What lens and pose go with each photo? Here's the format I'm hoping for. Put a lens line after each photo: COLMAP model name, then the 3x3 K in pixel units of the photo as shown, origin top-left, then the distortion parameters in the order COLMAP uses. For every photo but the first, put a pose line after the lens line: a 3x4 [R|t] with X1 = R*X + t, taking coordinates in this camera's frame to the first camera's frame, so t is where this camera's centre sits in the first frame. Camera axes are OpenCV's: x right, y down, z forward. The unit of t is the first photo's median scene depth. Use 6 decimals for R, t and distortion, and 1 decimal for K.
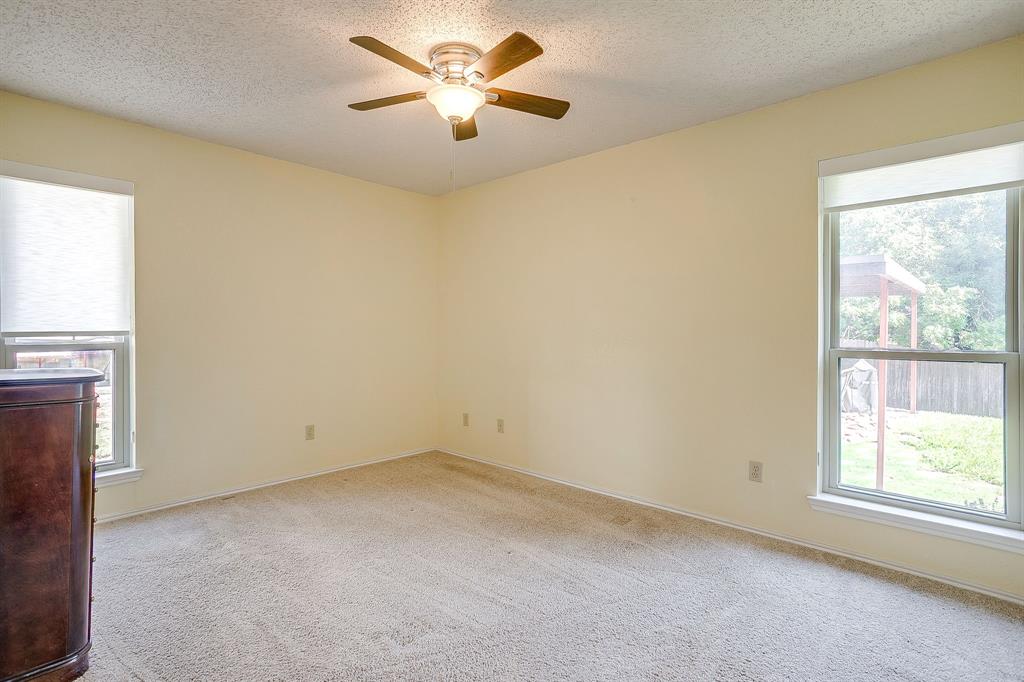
lens RADIAL K [[498.4, 0, 512.1], [0, 498.4, 335.6], [0, 0, 1]] dist [-0.059642, 0.037970]
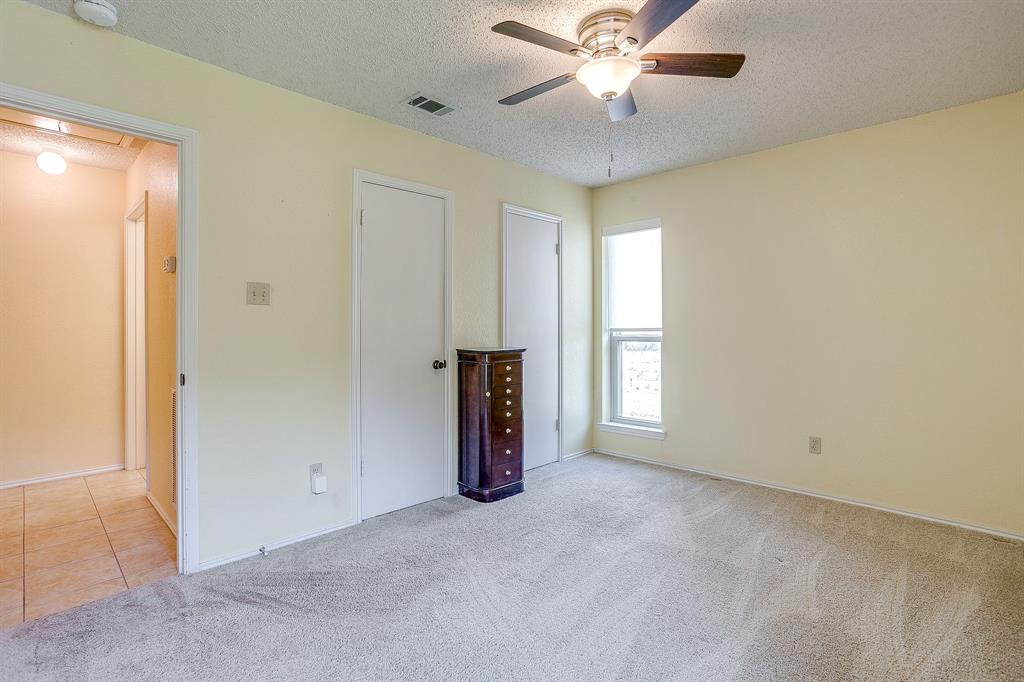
lens RADIAL K [[498.4, 0, 512.1], [0, 498.4, 335.6], [0, 0, 1]] dist [-0.059642, 0.037970]
pose [[-0.034069, 0.012135, -0.999346, 0.554405], [-0.012663, 0.999841, 0.012573, -0.000137], [0.999339, 0.013083, -0.033910, 0.591497]]
